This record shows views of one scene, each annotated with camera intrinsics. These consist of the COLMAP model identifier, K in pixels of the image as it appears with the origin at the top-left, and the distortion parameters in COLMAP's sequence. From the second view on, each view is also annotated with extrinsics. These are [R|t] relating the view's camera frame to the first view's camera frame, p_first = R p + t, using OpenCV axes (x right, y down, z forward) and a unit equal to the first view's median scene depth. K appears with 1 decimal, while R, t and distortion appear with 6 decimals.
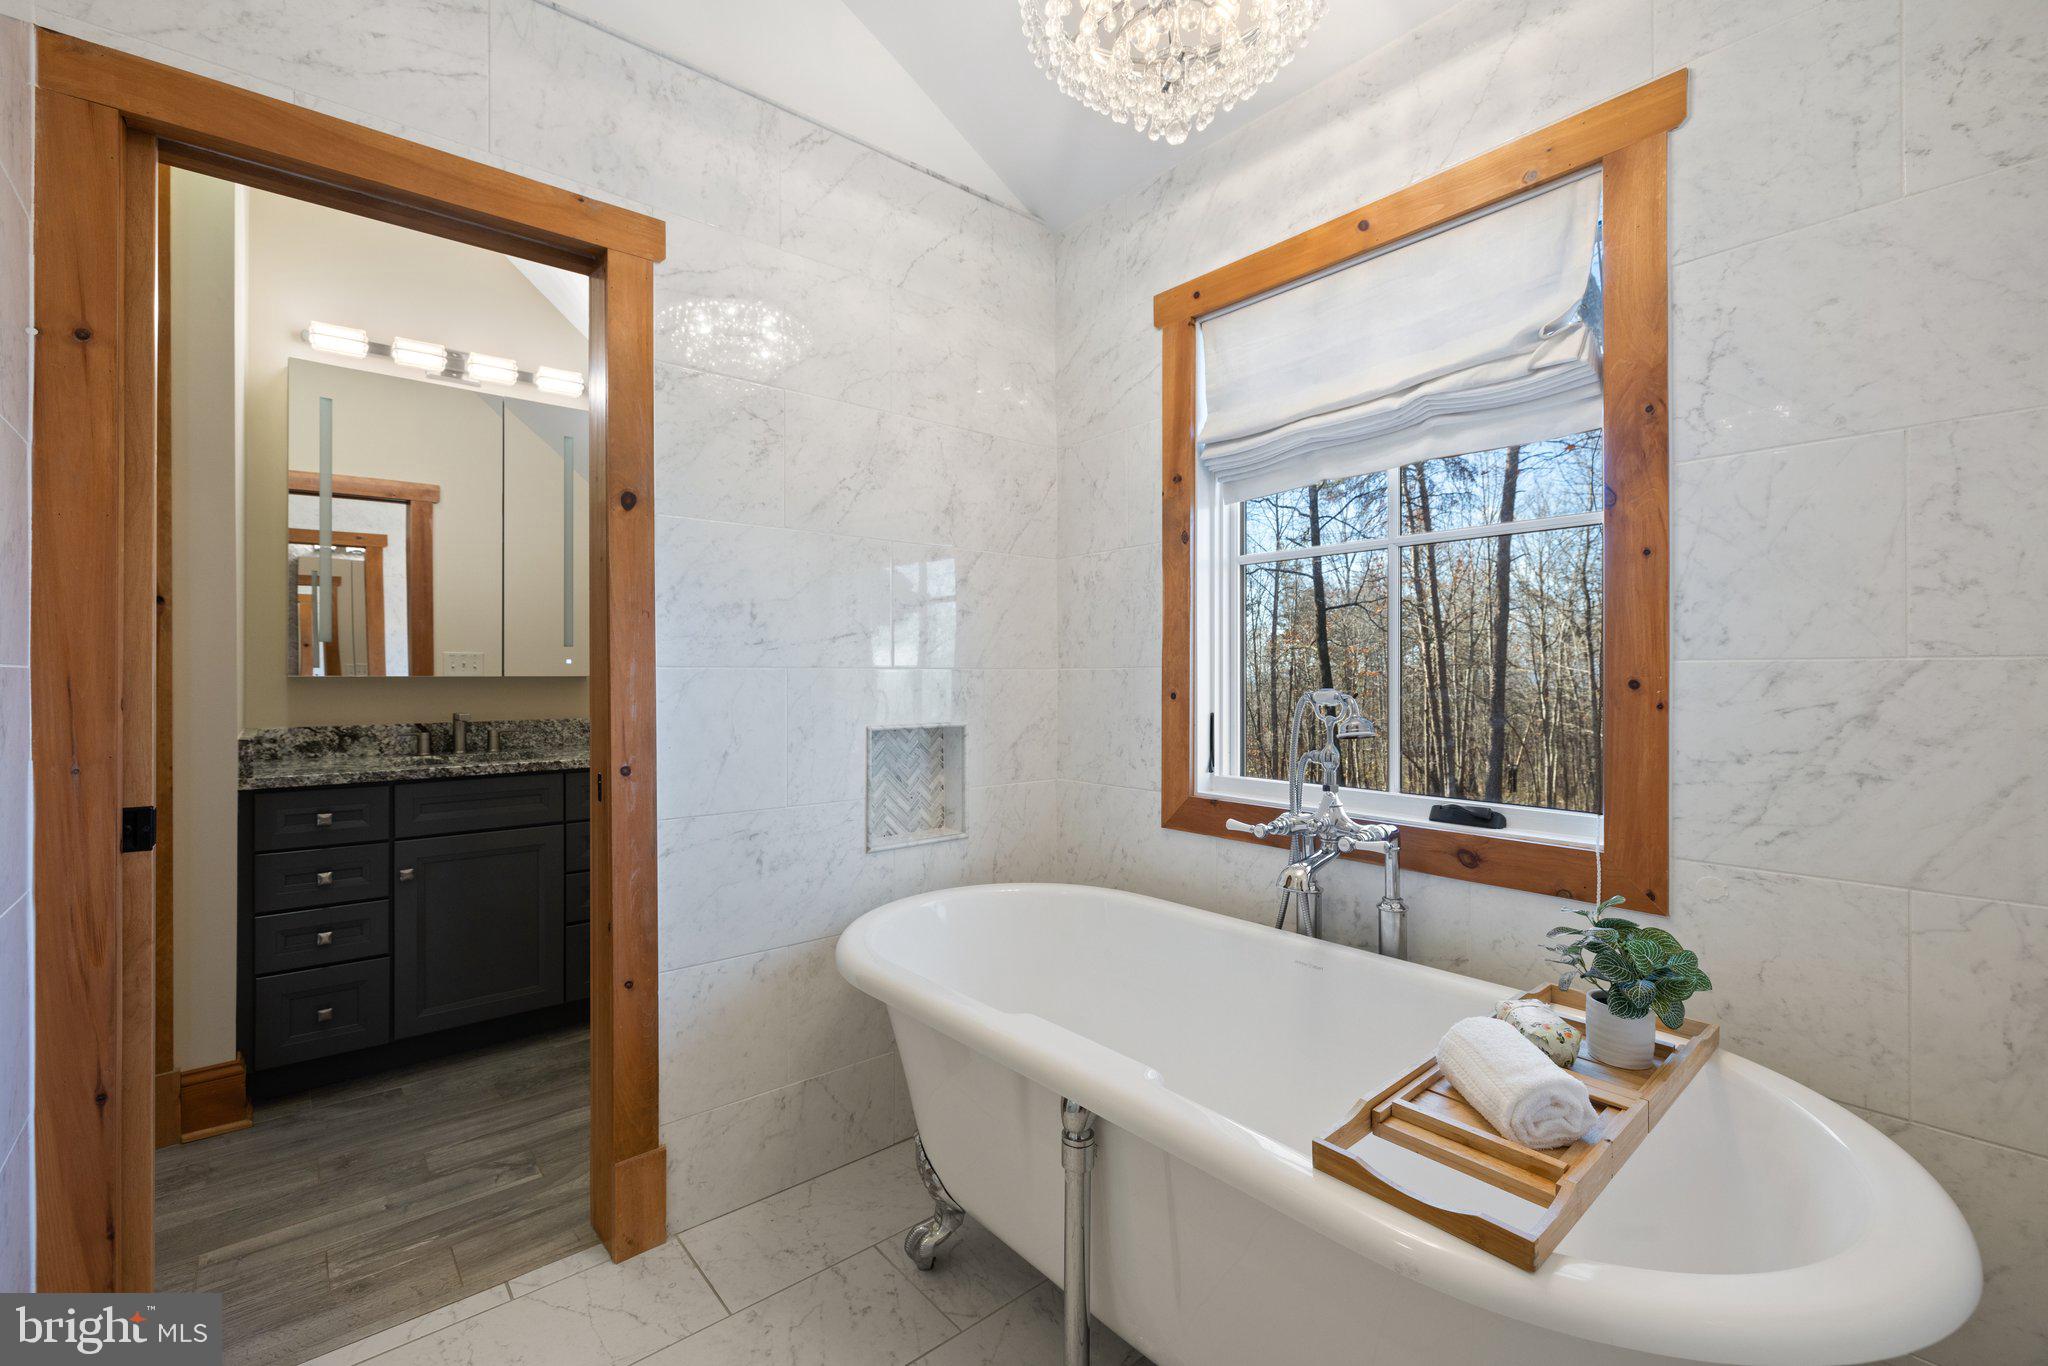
lens RADIAL K [[886.4, 0, 1021.0], [0, 886.4, 678.1], [0, 0, 1]] dist [0.004509, -0.001190]
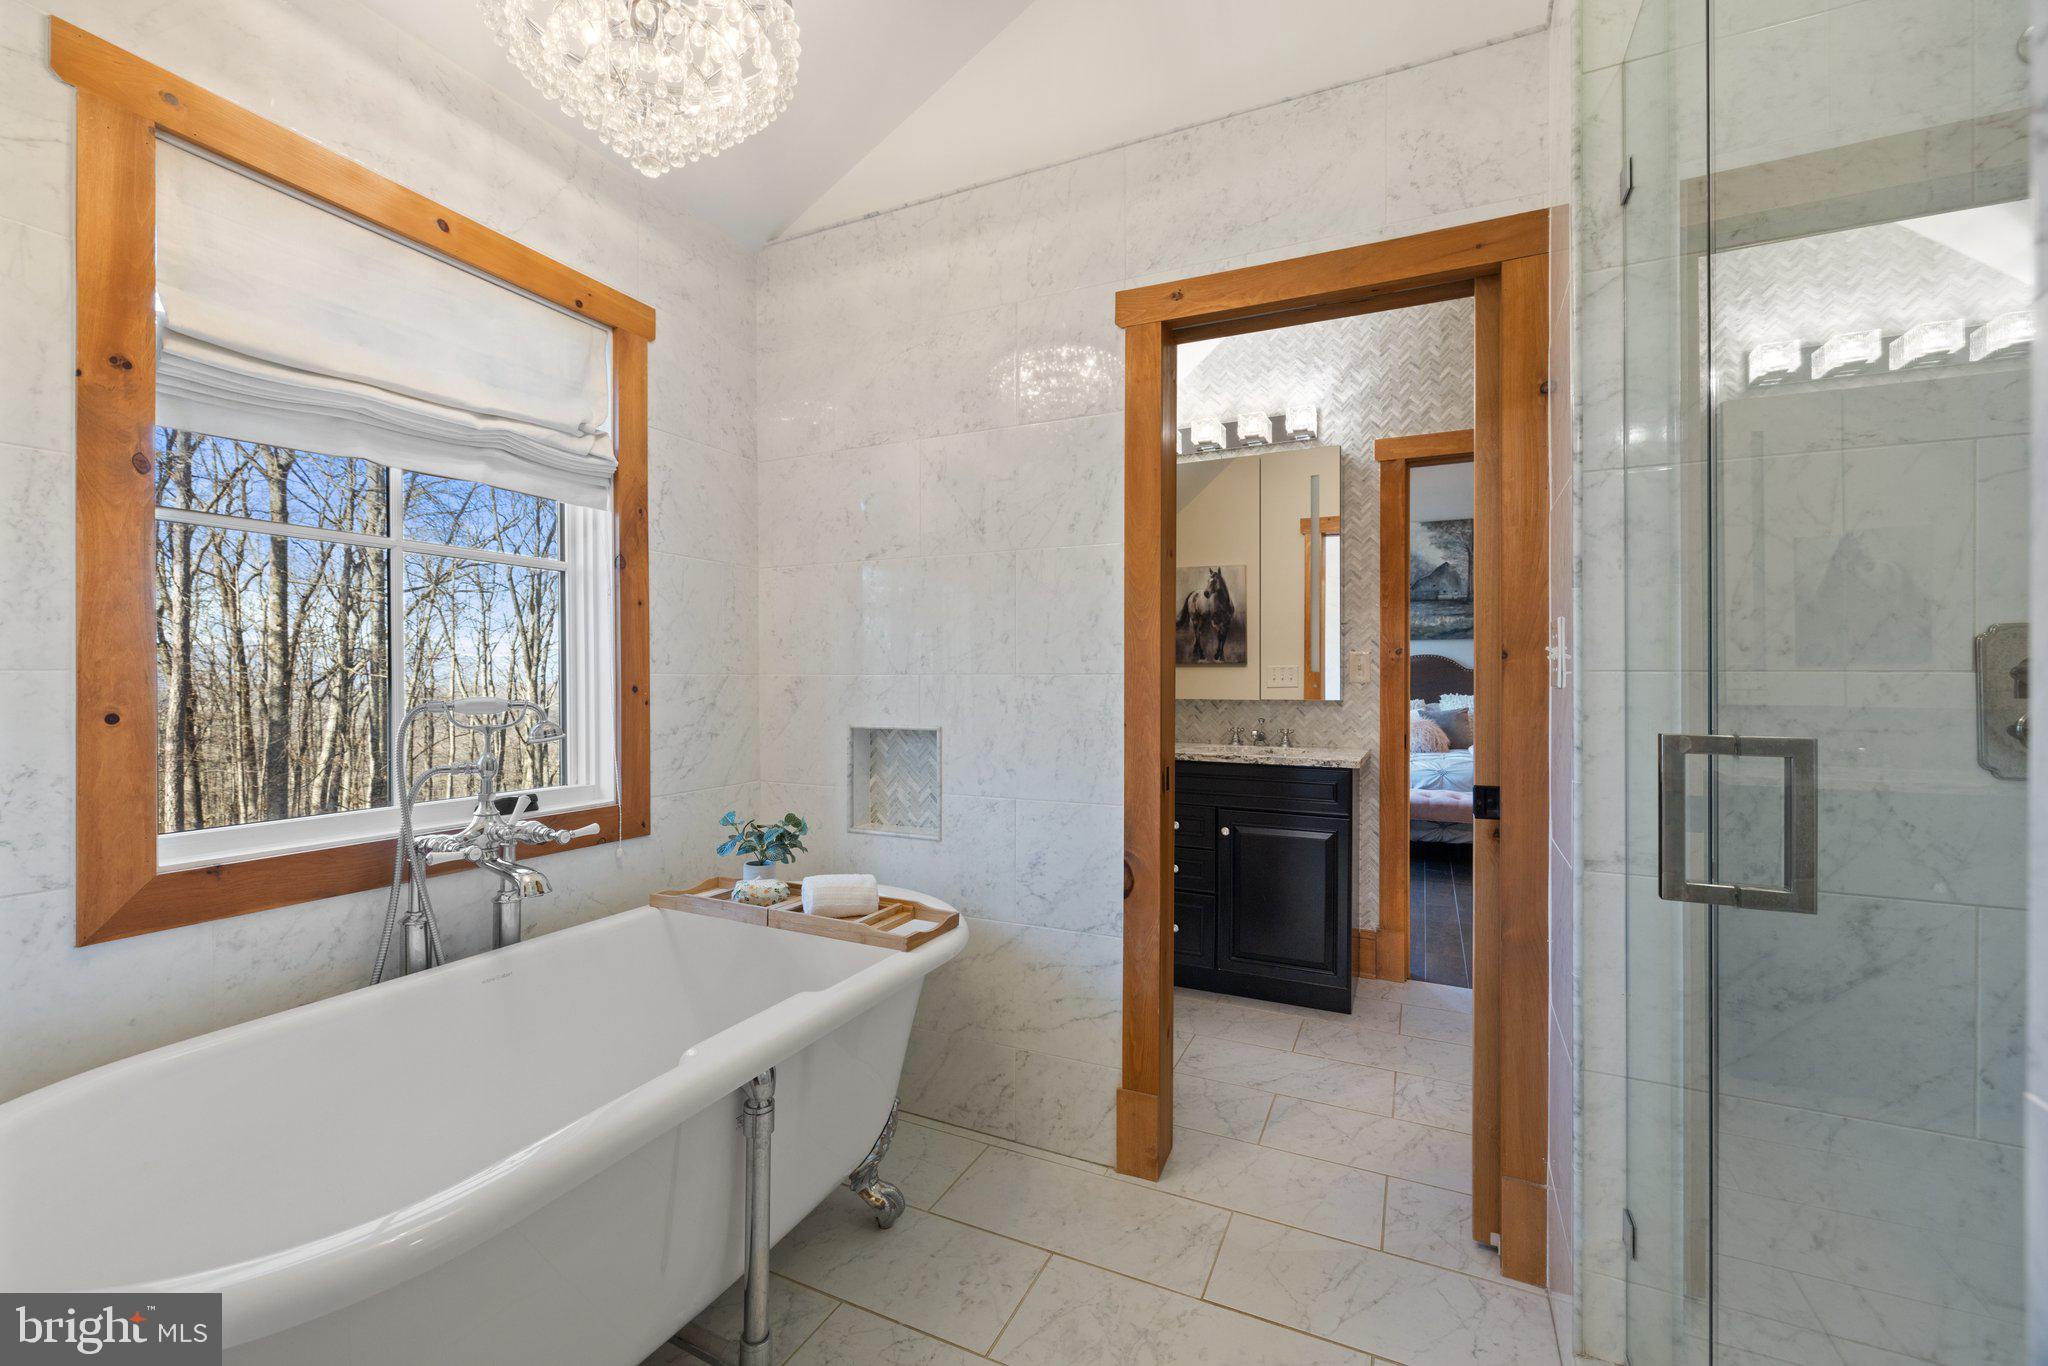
lens RADIAL K [[886.4, 0, 995.5], [0, 886.4, 674.3], [0, 0, 1]] dist [0.004509, -0.001190]
pose [[-0.413386, 0.005196, 0.910541, -1.049290], [0.000877, 0.999986, -0.005309, -0.010683], [-0.910555, -0.001396, -0.413385, 1.176087]]
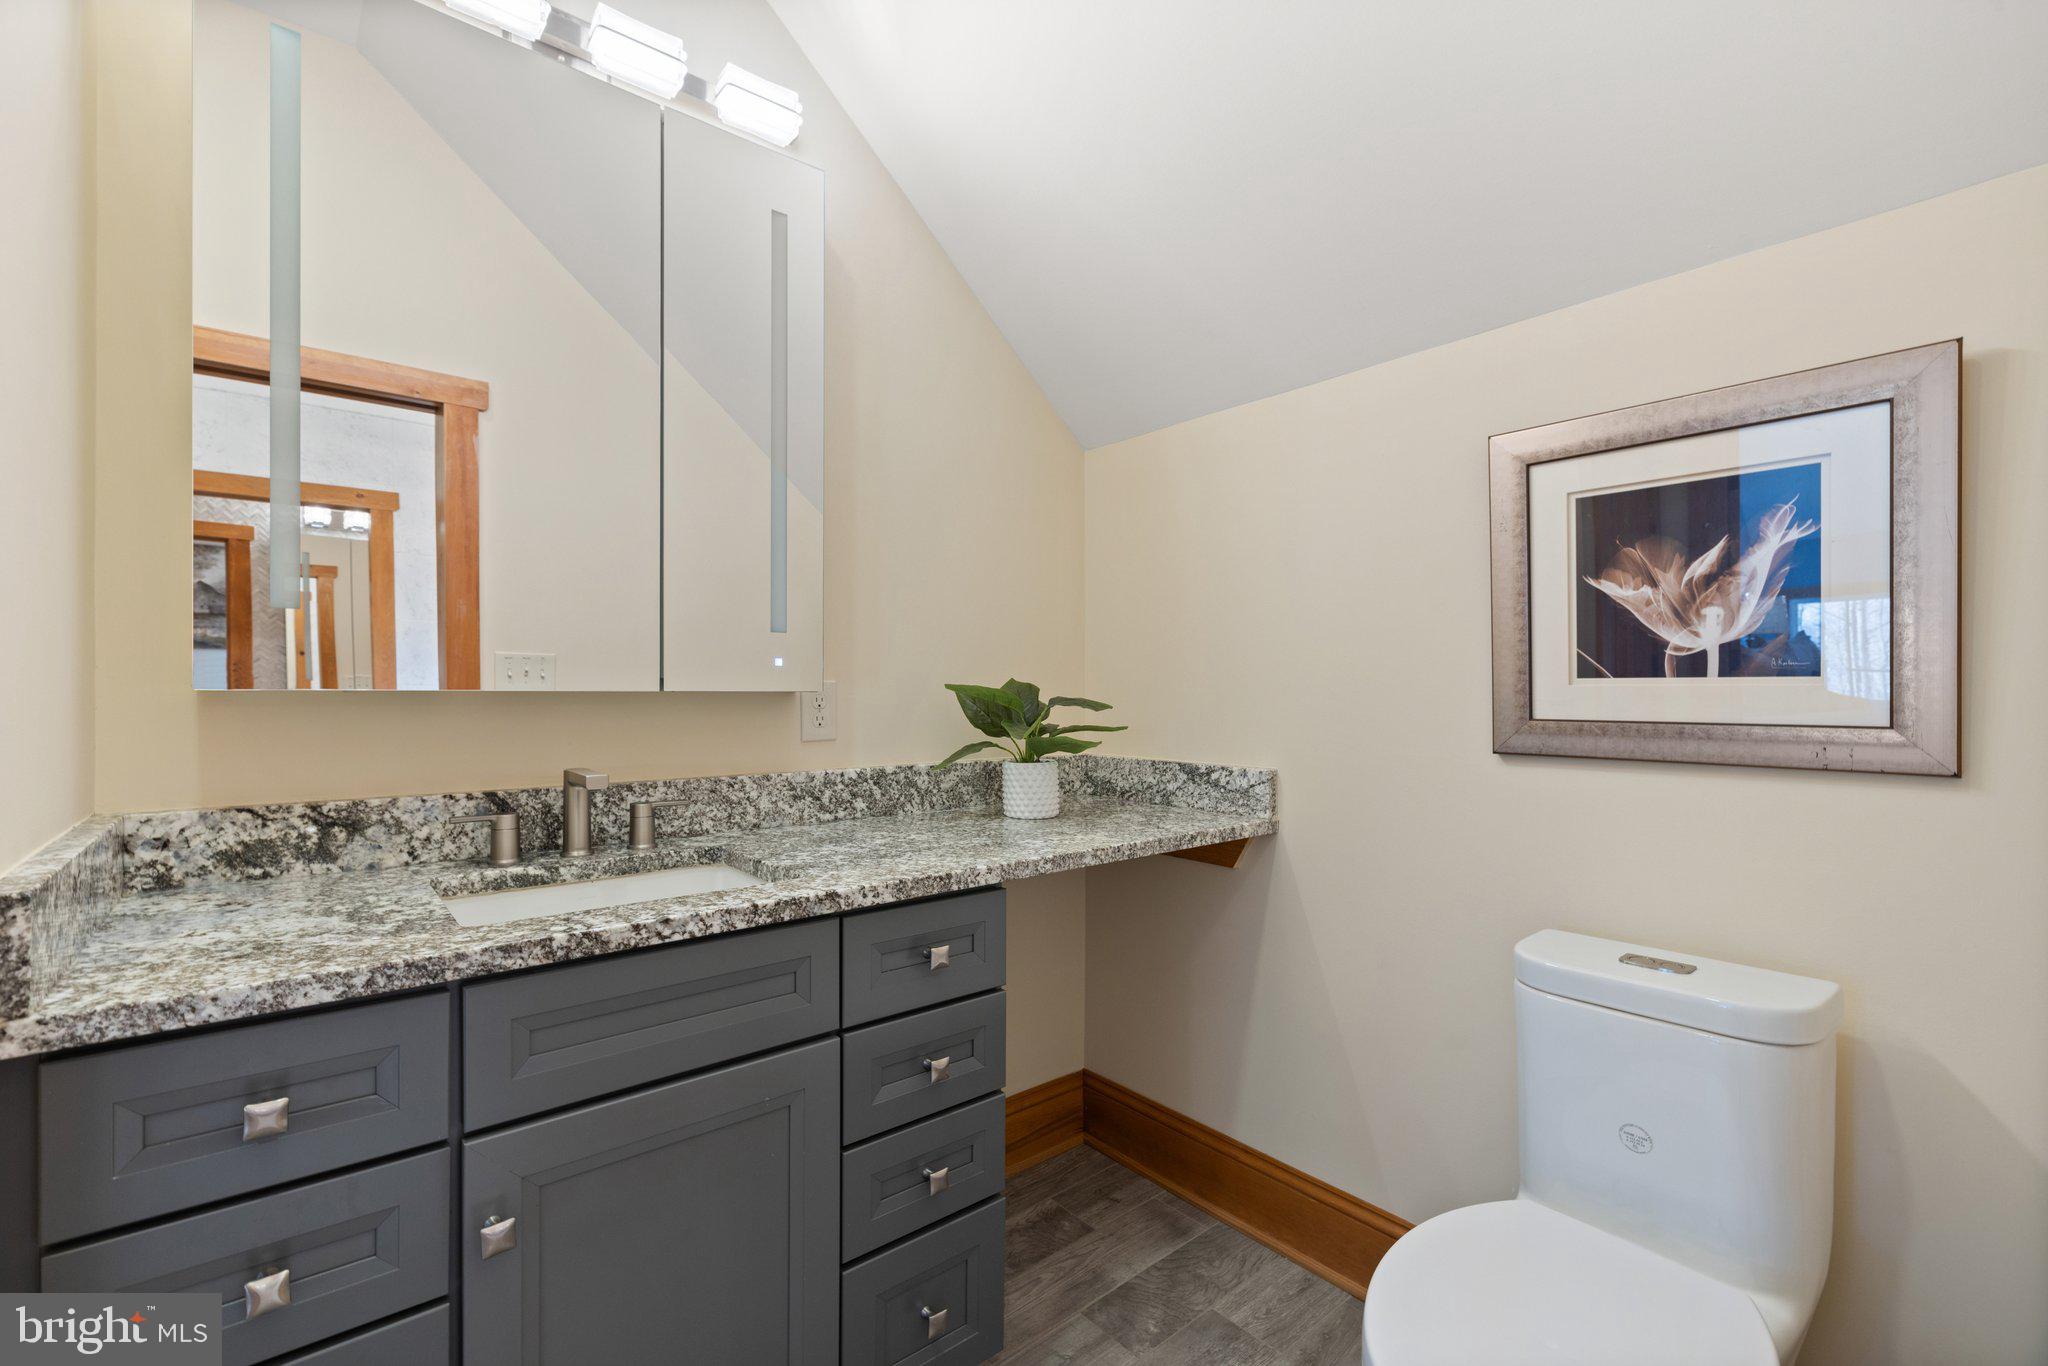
lens RADIAL K [[886.4, 0, 1021.1], [0, 886.4, 702.6], [0, 0, 1]] dist [0.004509, -0.001190]
pose [[0.999997, 0.001917, -0.001160, -0.282693], [-0.001905, 0.999947, 0.010105, -0.001009], [0.001179, -0.010102, 0.999948, 0.378064]]
